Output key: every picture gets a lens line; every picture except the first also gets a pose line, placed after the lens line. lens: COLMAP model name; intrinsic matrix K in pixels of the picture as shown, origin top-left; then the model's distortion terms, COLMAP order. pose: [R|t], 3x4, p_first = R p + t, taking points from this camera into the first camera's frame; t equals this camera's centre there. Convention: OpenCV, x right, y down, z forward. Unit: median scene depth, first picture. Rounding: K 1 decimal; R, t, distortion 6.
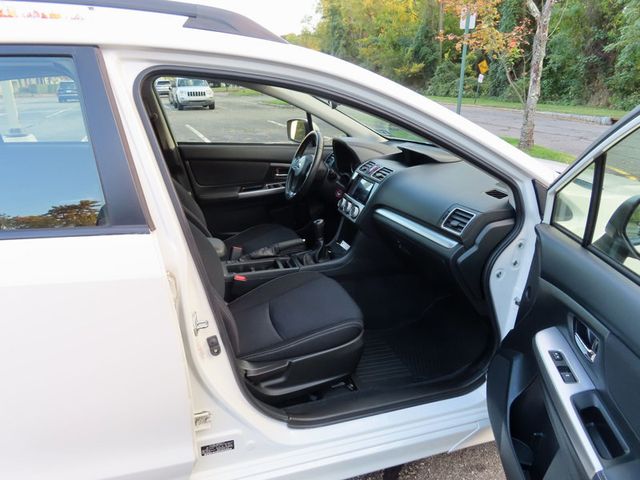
lens RADIAL K [[457.9, 0, 318.9], [0, 457.9, 238.6], [0, 0, 1]] dist [-0.020031, 0.012731]
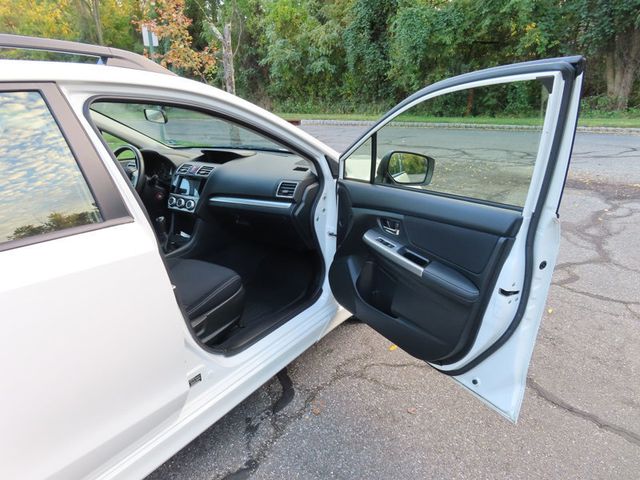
lens RADIAL K [[457.9, 0, 318.4], [0, 457.9, 237.4], [0, 0, 1]] dist [-0.020031, 0.012731]
pose [[0.784934, -0.217265, 0.580237, -0.514139], [0.232624, 0.971331, 0.049017, 0.063358], [-0.574252, 0.096502, 0.812971, -0.260525]]
